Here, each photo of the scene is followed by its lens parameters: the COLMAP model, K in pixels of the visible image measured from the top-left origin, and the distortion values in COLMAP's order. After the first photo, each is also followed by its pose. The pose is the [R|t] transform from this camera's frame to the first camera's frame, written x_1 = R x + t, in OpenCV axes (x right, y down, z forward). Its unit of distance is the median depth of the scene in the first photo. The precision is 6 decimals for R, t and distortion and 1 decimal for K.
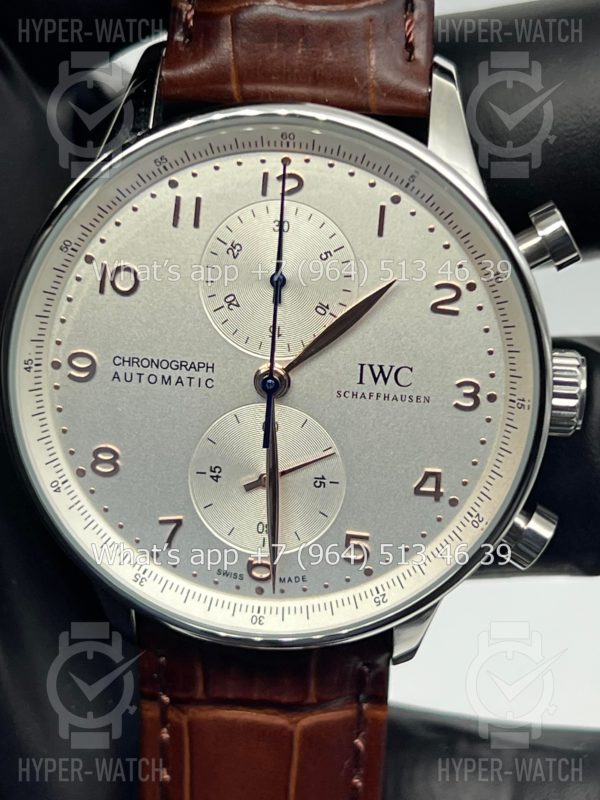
lens RADIAL K [[1931.6, 0, 285.3], [0, 1931.6, 392.5], [0, 0, 1]] dist [0.424197, 0.000000]
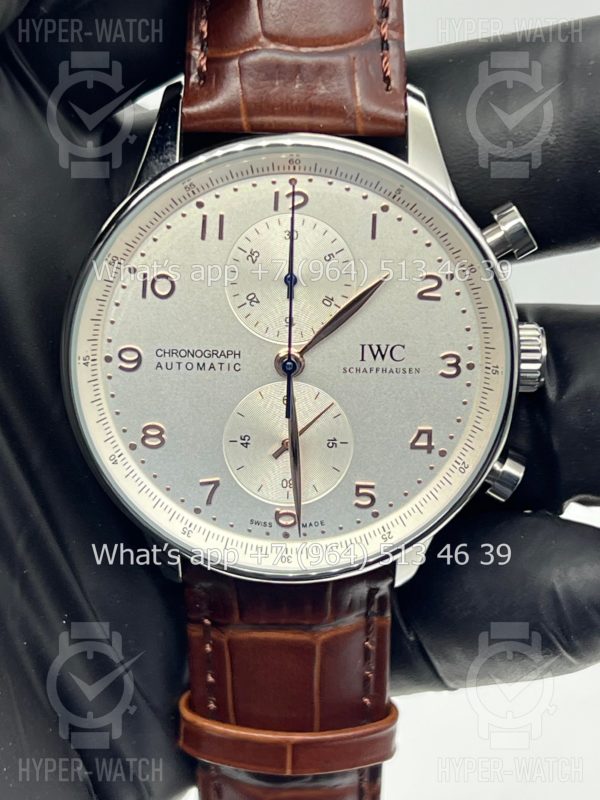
lens RADIAL K [[1931.6, 0, 286.8], [0, 1931.6, 382.4], [0, 0, 1]] dist [0.424197, 0.000000]
pose [[0.996605, -0.057708, 0.058719, -0.079816], [0.055132, 0.997484, 0.044573, -0.047401], [-0.061143, -0.041185, 0.997279, -0.204054]]
